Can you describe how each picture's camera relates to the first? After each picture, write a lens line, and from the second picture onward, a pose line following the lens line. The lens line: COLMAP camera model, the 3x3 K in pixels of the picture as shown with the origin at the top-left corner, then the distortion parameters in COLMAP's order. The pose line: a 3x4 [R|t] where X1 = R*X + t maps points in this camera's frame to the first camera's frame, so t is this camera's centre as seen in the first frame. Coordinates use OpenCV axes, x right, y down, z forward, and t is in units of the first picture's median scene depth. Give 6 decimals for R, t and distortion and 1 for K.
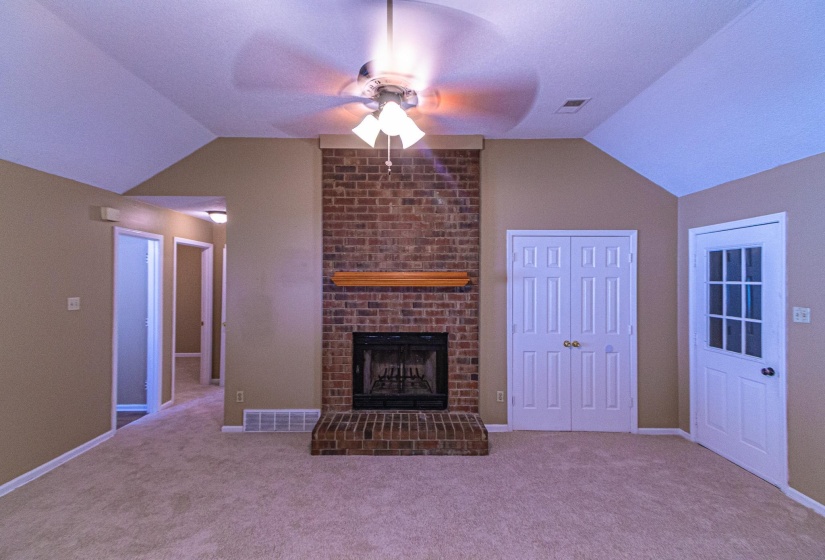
lens RADIAL K [[377.6, 0, 412.5], [0, 377.6, 280.0], [0, 0, 1]] dist [0.035203, -0.013049]
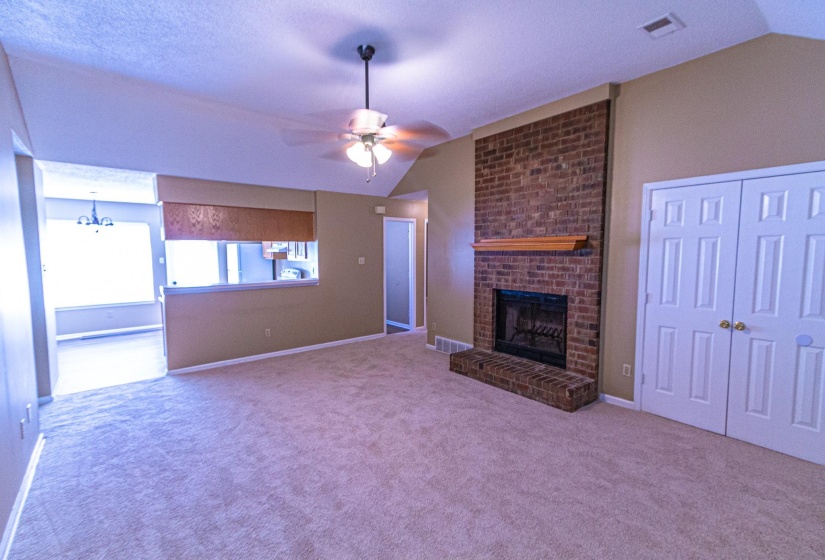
lens RADIAL K [[368.9, 0, 387.2], [0, 368.9, 279.5], [0, 0, 1]] dist [0.042731, -0.012472]
pose [[0.604202, 0.056197, -0.794847, 0.595408], [0.014051, 0.996603, 0.081142, 0.006646], [0.796707, -0.060195, 0.601360, 0.006932]]
